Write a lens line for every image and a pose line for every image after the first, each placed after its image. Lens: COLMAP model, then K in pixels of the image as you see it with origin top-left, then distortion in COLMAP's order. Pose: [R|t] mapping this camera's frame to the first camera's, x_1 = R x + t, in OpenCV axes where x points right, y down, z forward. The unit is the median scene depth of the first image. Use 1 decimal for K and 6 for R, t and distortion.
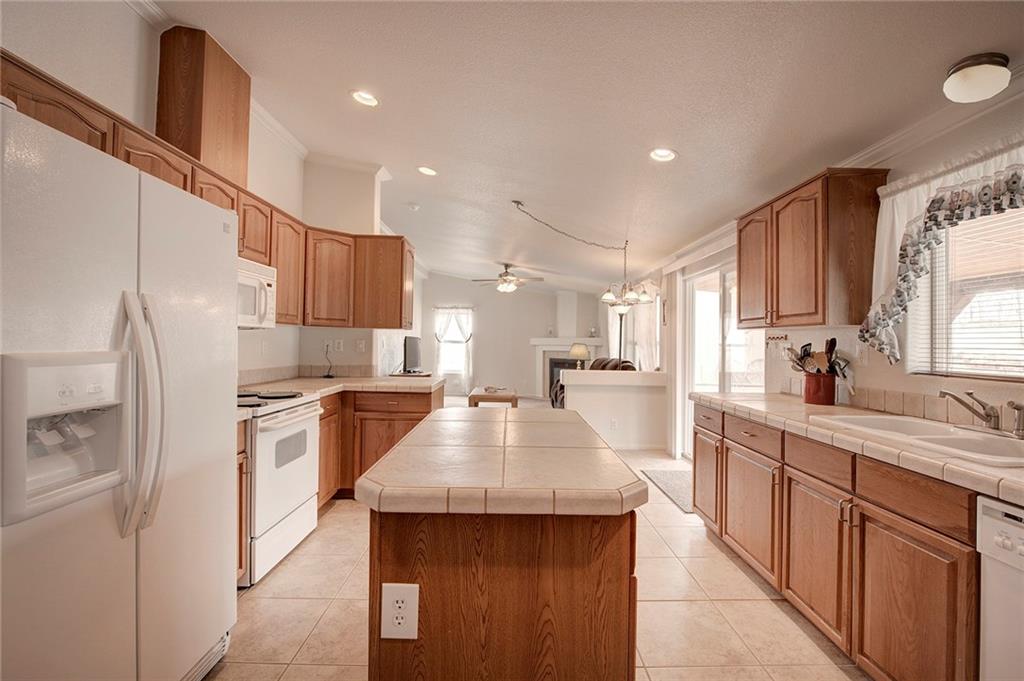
lens RADIAL K [[464.5, 0, 491.4], [0, 464.5, 340.3], [0, 0, 1]] dist [-0.037236, -0.000507]
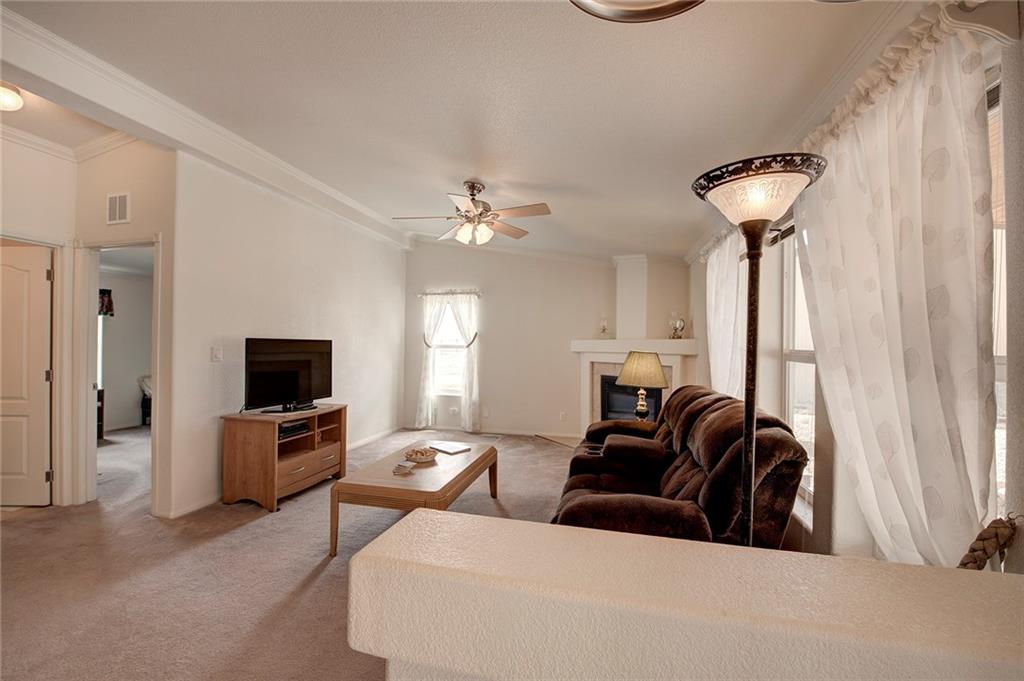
lens RADIAL K [[429.4, 0, 504.5], [0, 429.4, 344.4], [0, 0, 1]] dist [-0.002381, -0.000462]
pose [[0.976728, -0.002302, -0.214470, 0.171968], [0.003960, 0.999965, 0.007304, -0.005177], [0.214446, -0.007983, 0.976703, 0.639566]]
